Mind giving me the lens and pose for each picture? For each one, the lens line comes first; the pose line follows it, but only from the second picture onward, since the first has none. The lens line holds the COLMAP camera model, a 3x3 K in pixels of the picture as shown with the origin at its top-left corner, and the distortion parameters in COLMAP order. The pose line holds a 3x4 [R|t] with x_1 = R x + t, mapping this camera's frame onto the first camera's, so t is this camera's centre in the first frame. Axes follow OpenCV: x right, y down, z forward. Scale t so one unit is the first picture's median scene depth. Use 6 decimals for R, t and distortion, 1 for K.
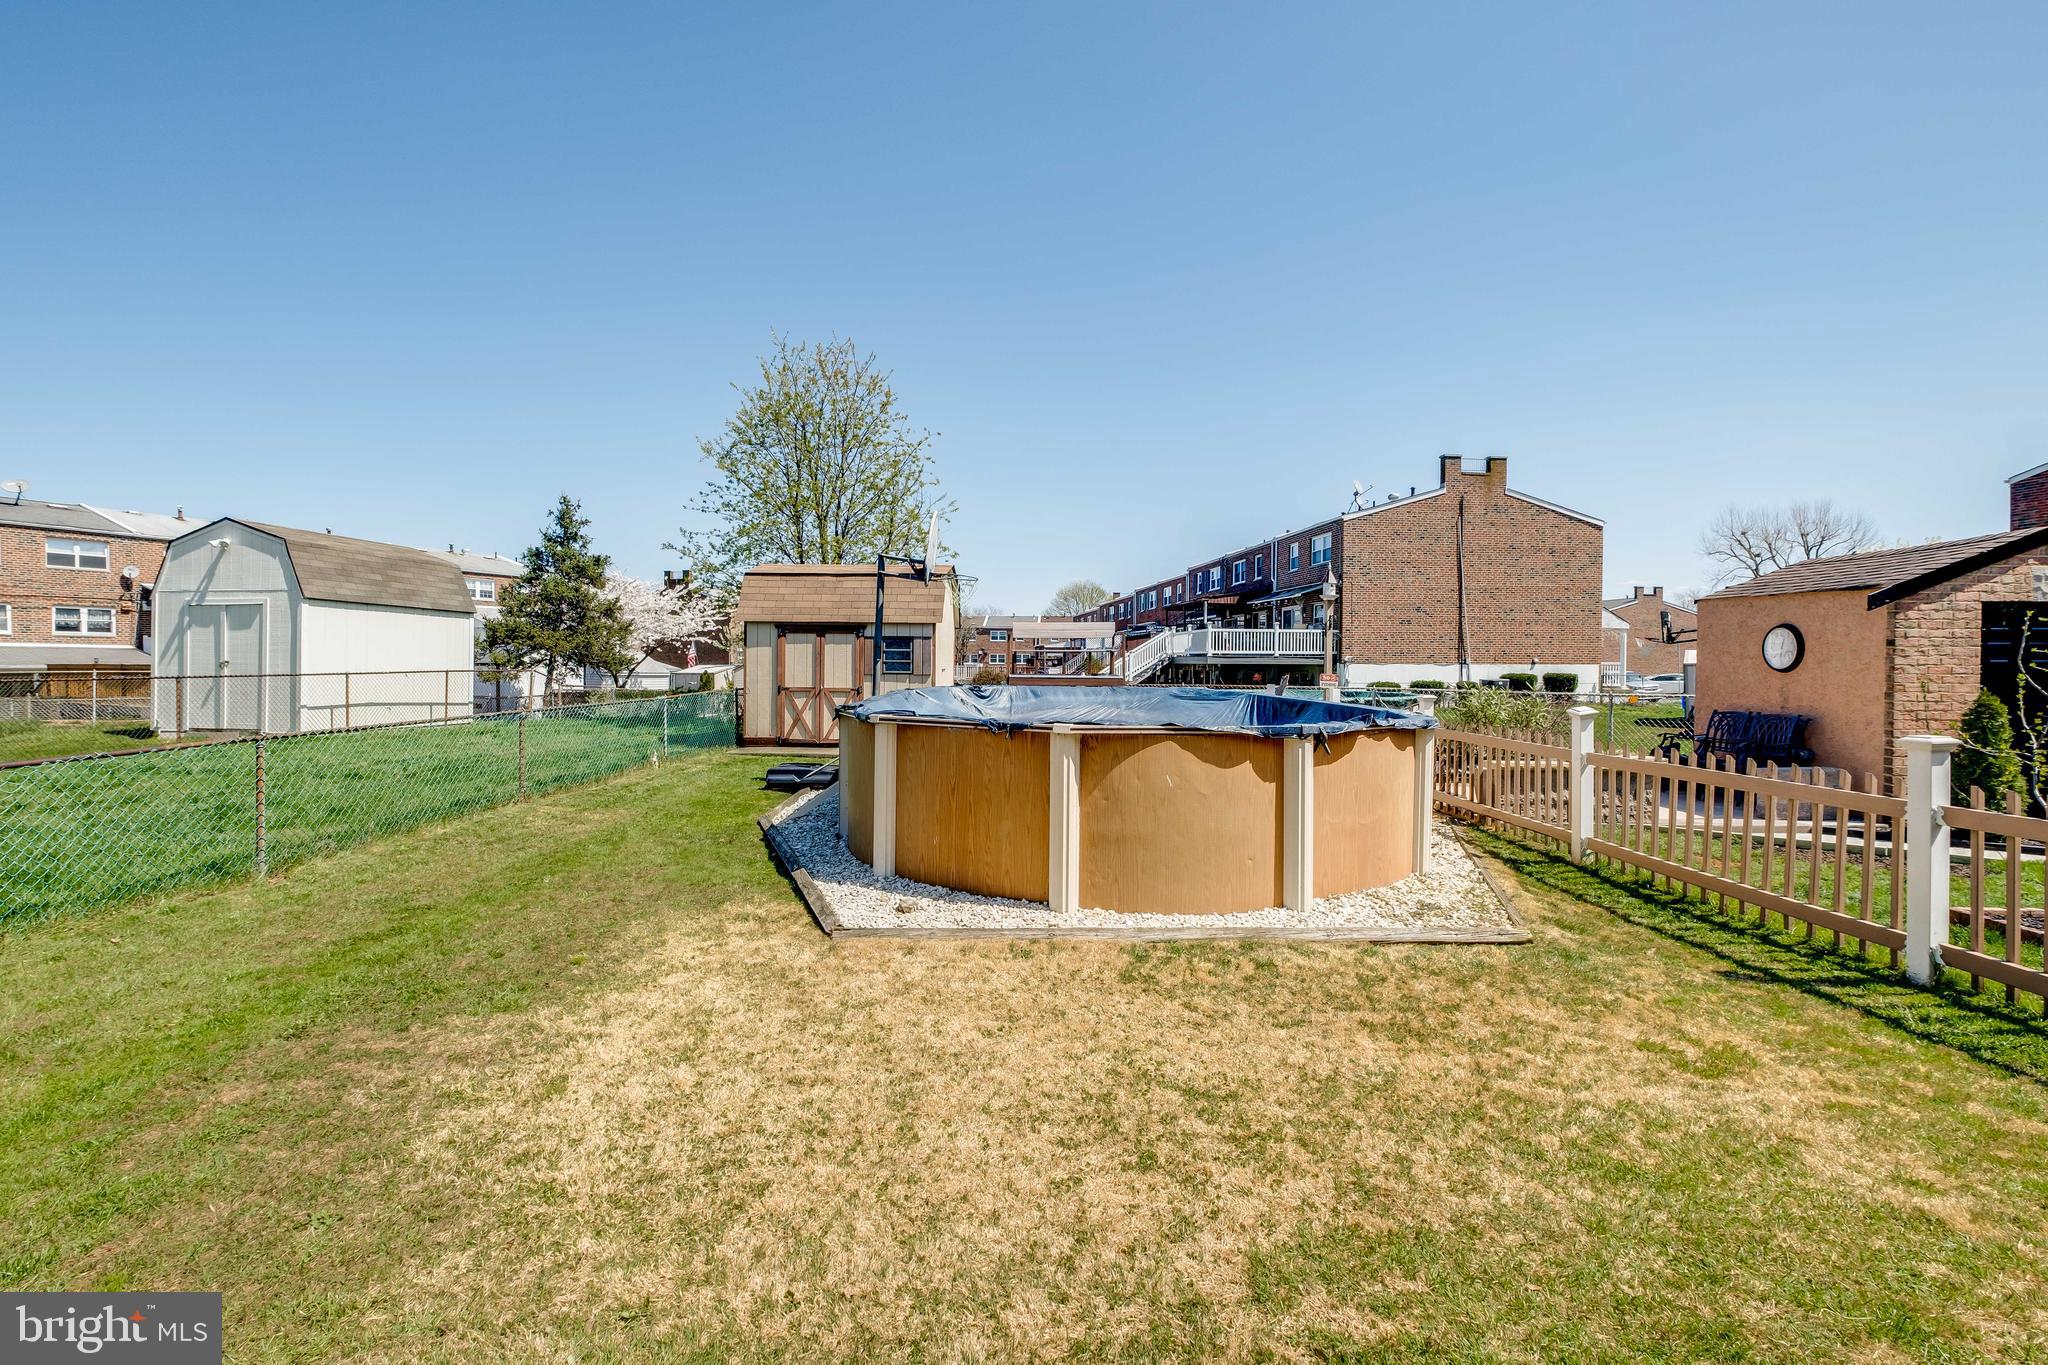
lens RADIAL K [[895.1, 0, 1031.4], [0, 895.1, 689.9], [0, 0, 1]] dist [0.001658, -0.004848]
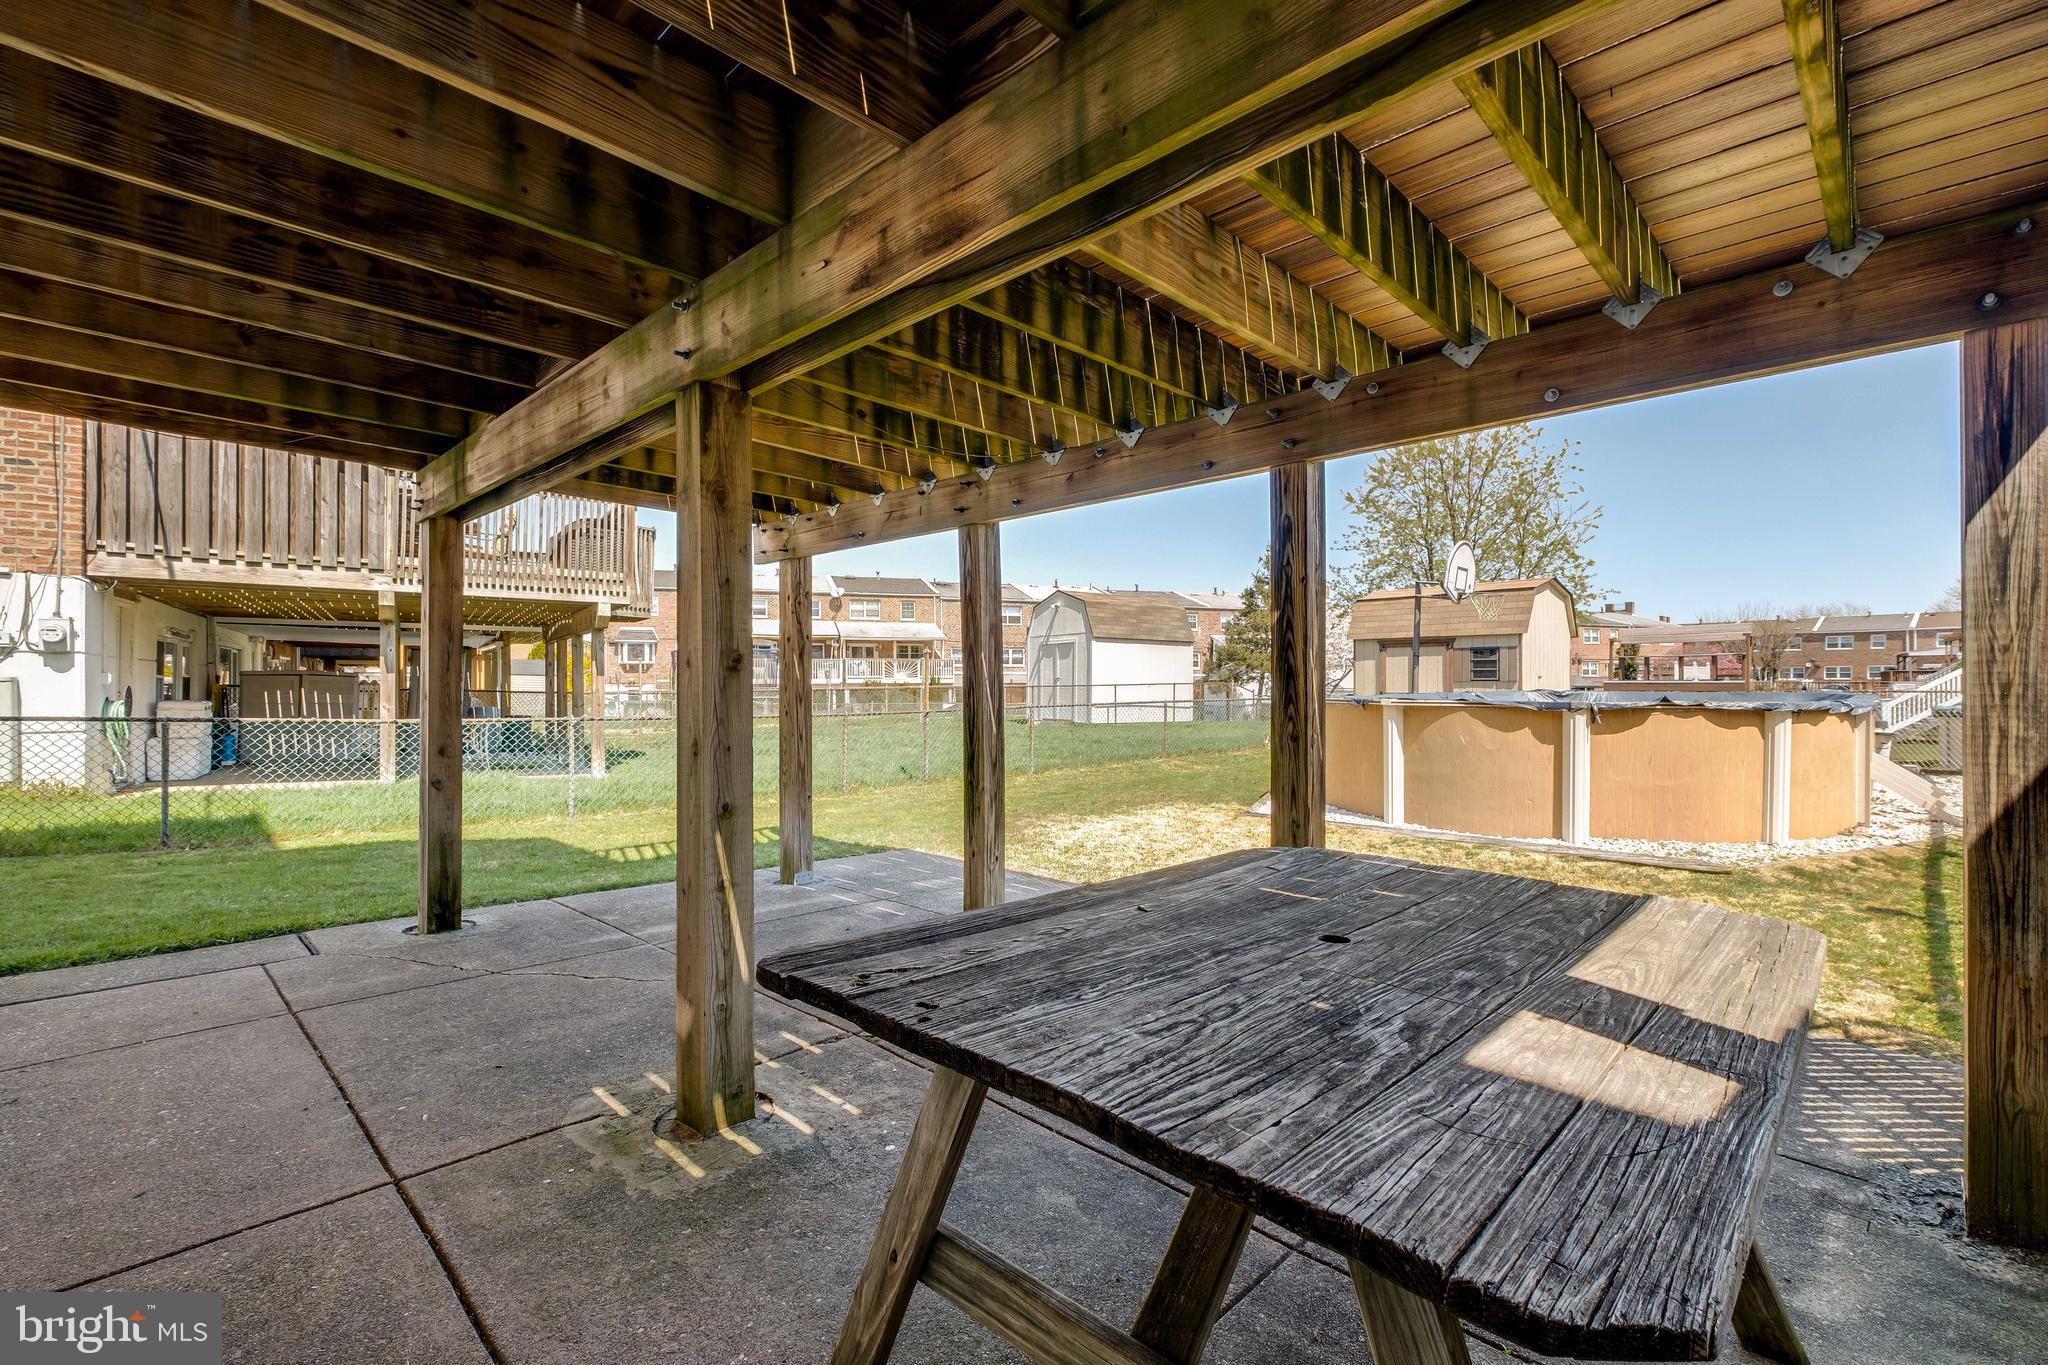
lens RADIAL K [[895.1, 0, 1031.4], [0, 895.1, 689.9], [0, 0, 1]] dist [0.001658, -0.004848]
pose [[0.695853, -0.004381, -0.718171, 0.238338], [-0.012676, 0.999751, -0.018381, 0.019704], [0.718073, 0.021894, 0.695624, -0.165836]]
